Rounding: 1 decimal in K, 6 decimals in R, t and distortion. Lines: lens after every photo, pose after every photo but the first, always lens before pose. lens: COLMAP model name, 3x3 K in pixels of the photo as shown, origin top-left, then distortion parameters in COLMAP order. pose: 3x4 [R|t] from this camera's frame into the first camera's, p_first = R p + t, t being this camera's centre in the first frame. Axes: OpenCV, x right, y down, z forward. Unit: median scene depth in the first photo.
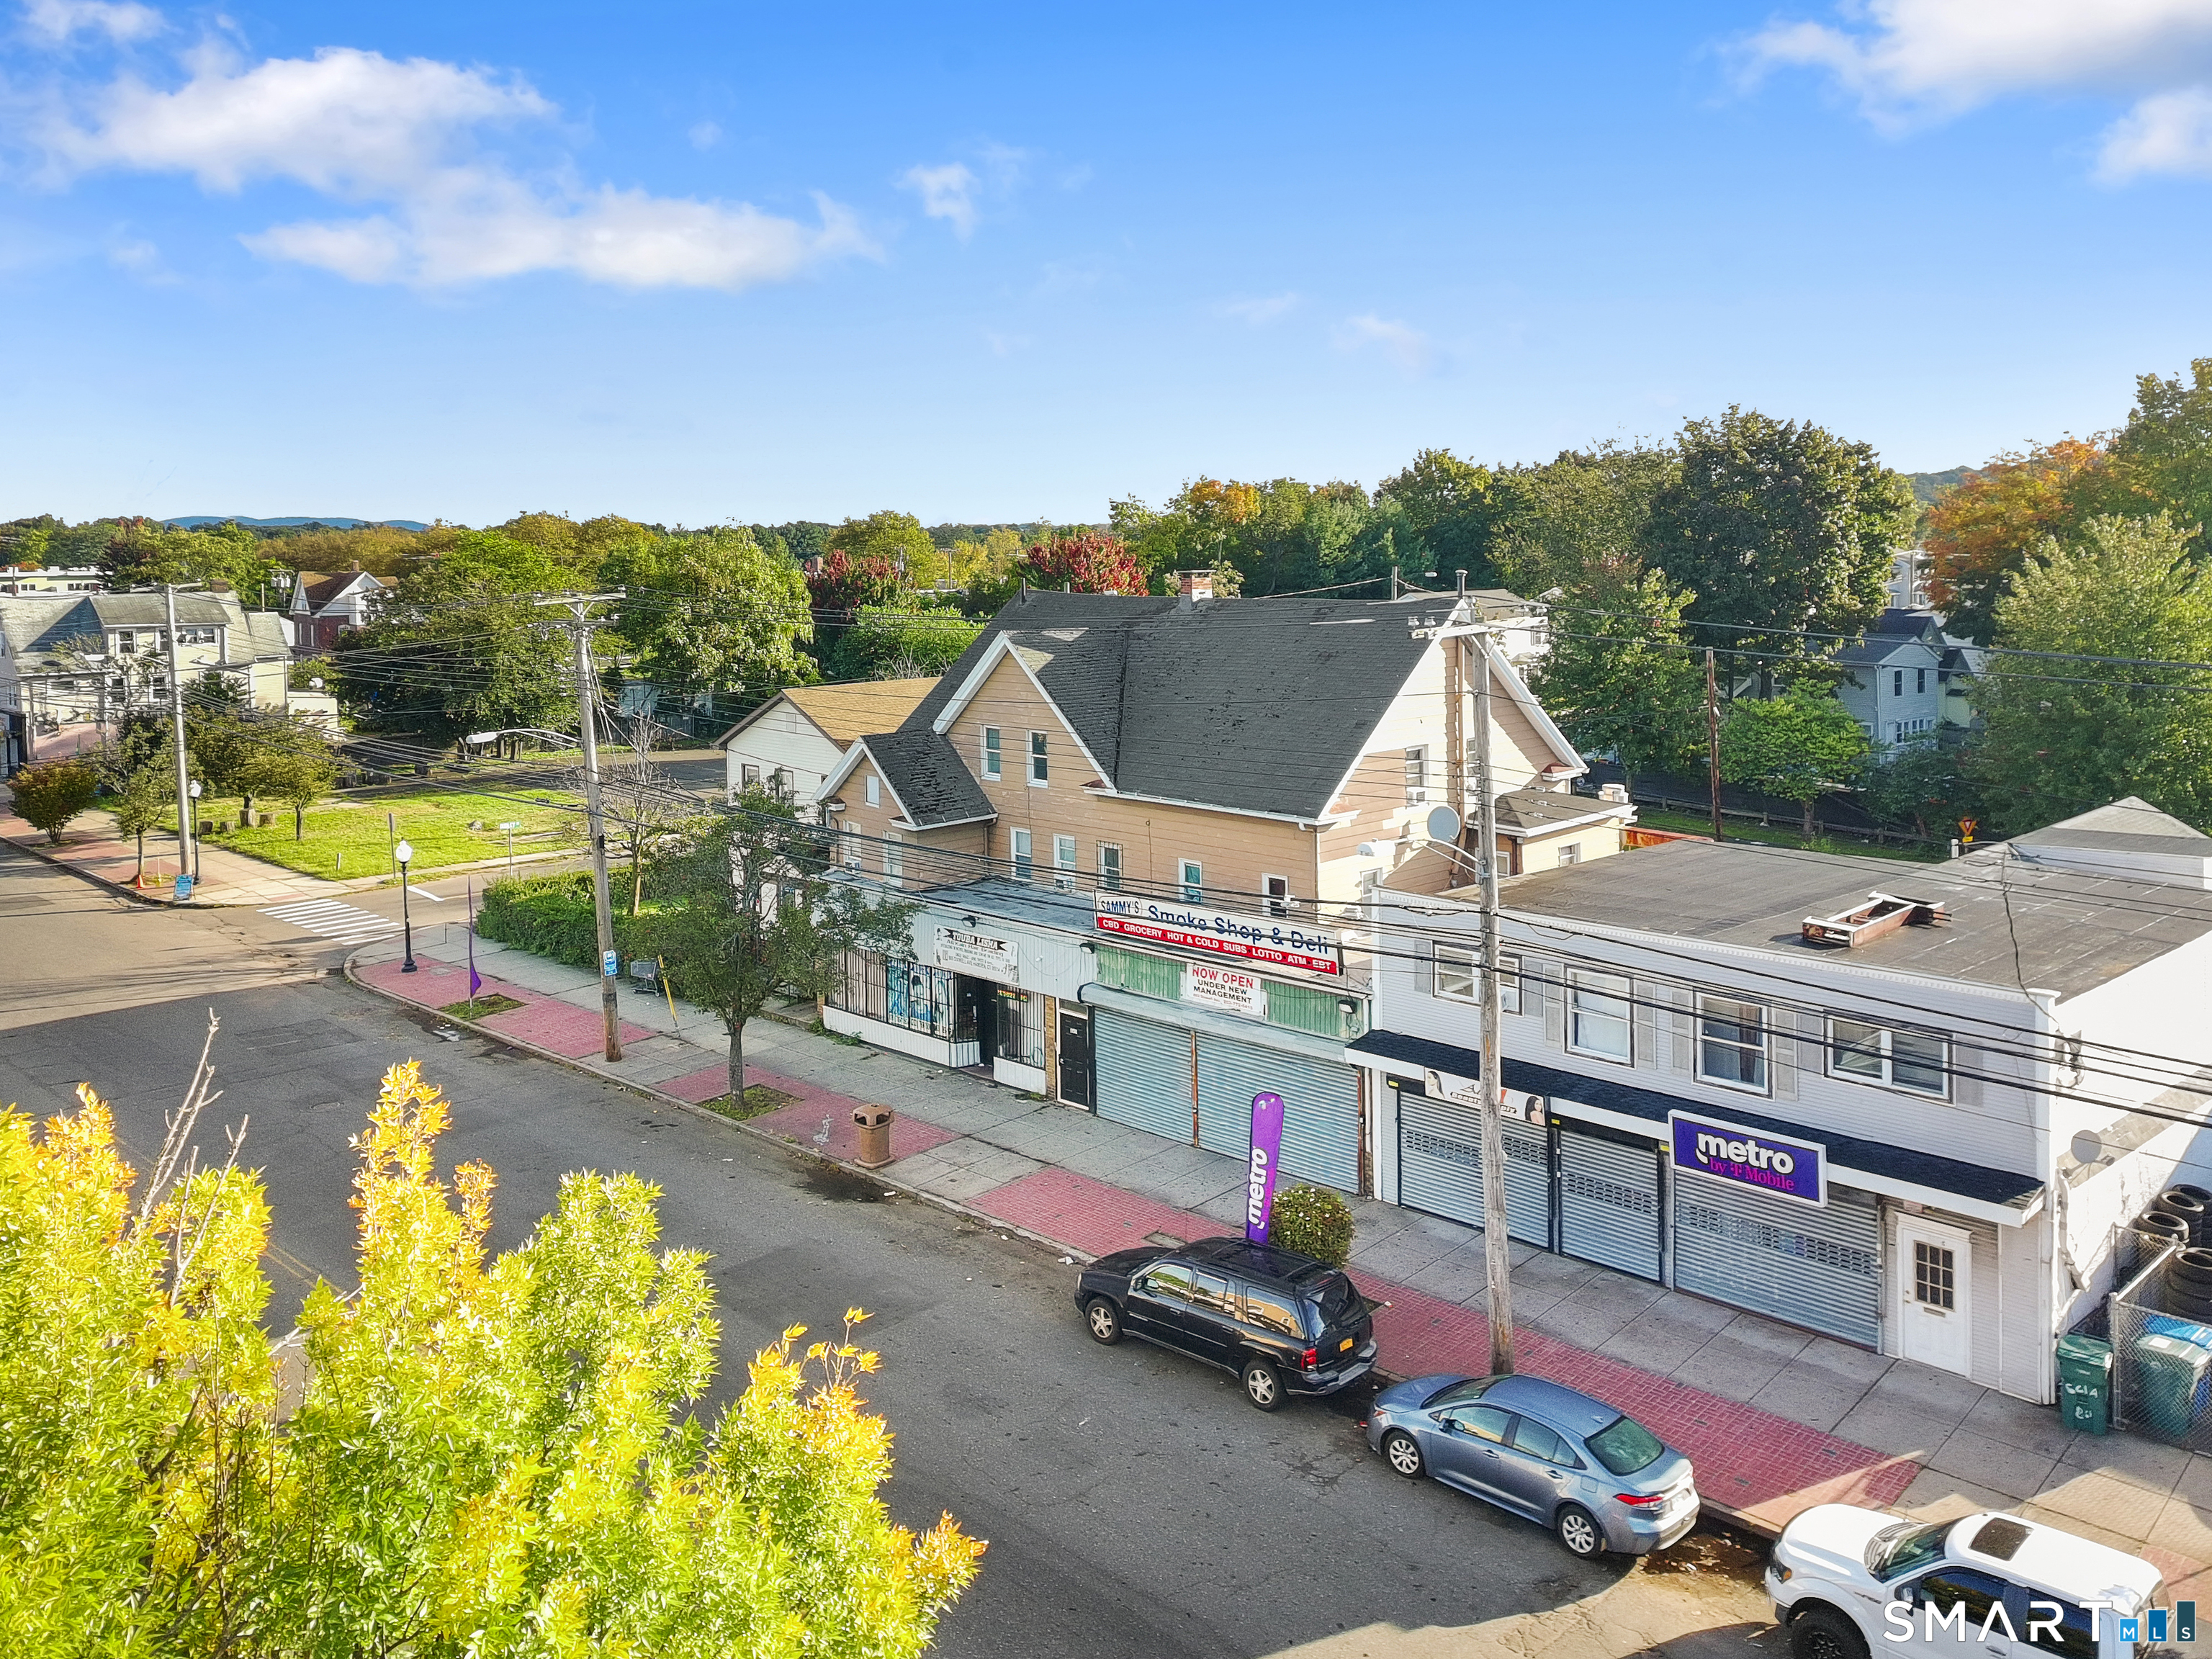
lens RADIAL K [[1701.9, 0, 1107.7], [0, 1701.9, 594.8], [0, 0, 1]] dist [0.060613, -0.047910]
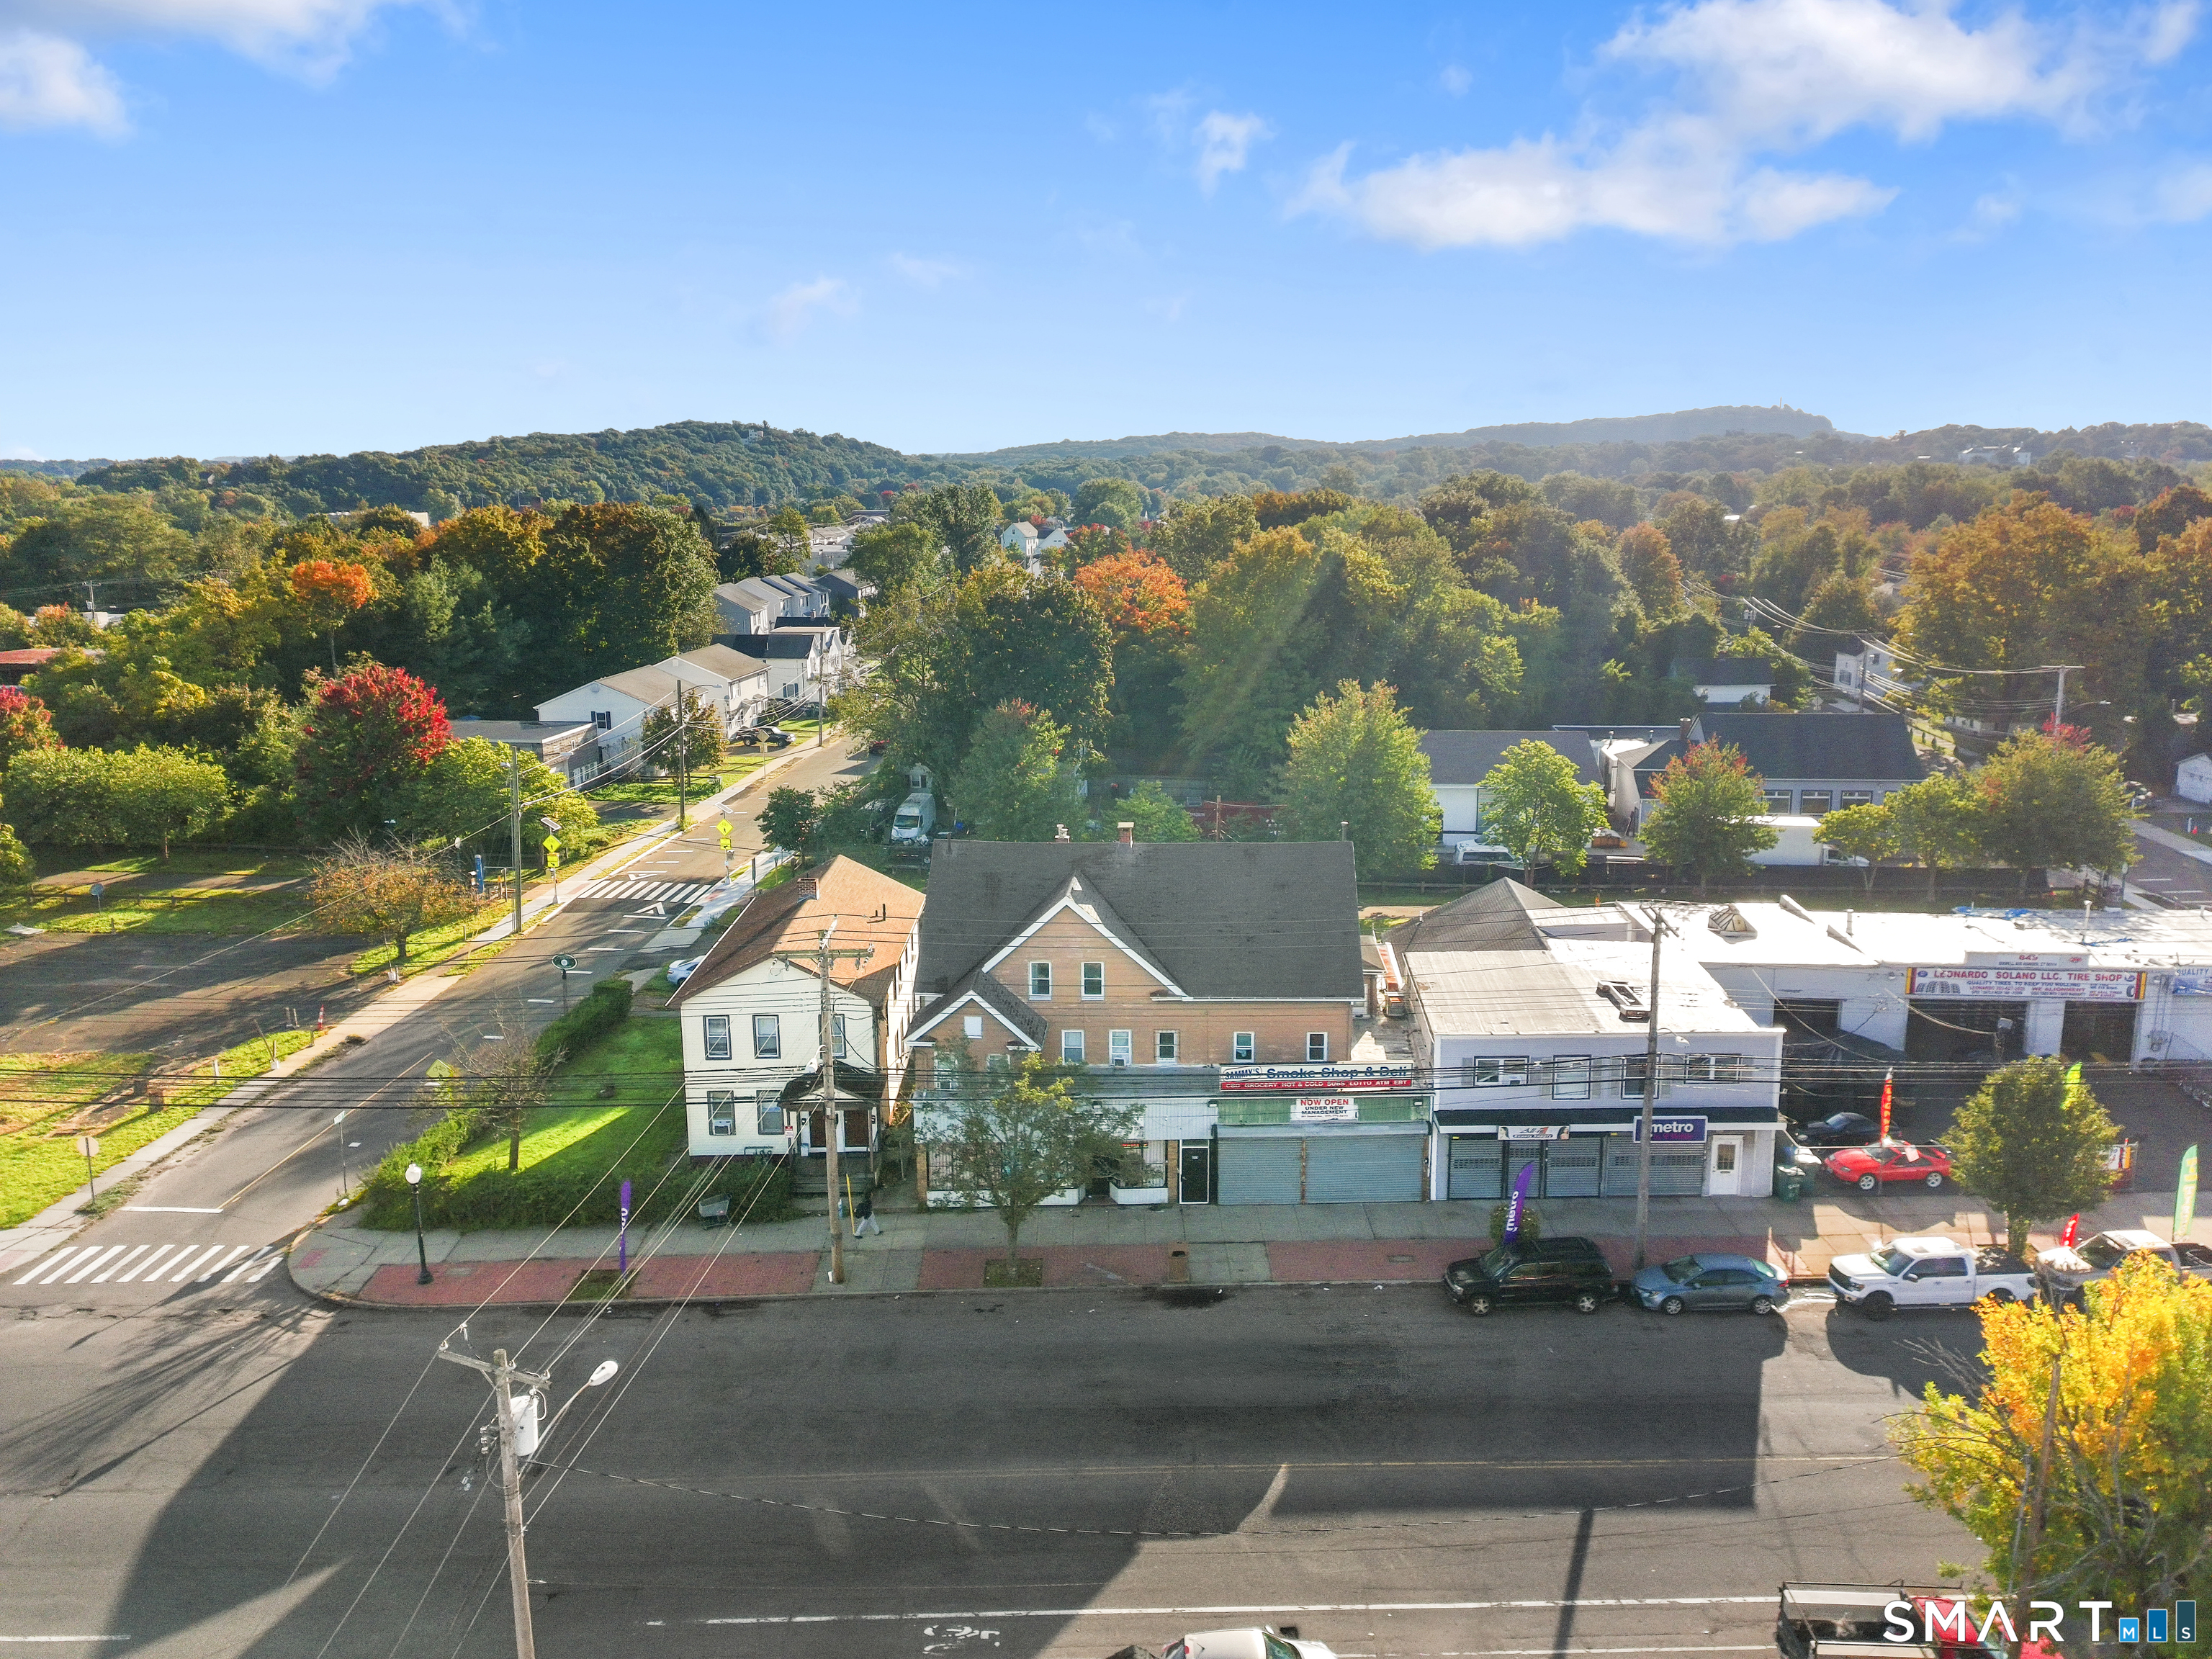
lens RADIAL K [[1629.5, 0, 1115.3], [0, 1629.5, 820.7], [0, 0, 1]] dist [0.072463, -0.059649]
pose [[0.711512, -0.140093, 0.688567, -1.117350], [0.020084, 0.983578, 0.179362, -0.327558], [-0.702387, -0.113789, 0.702641, 0.066624]]
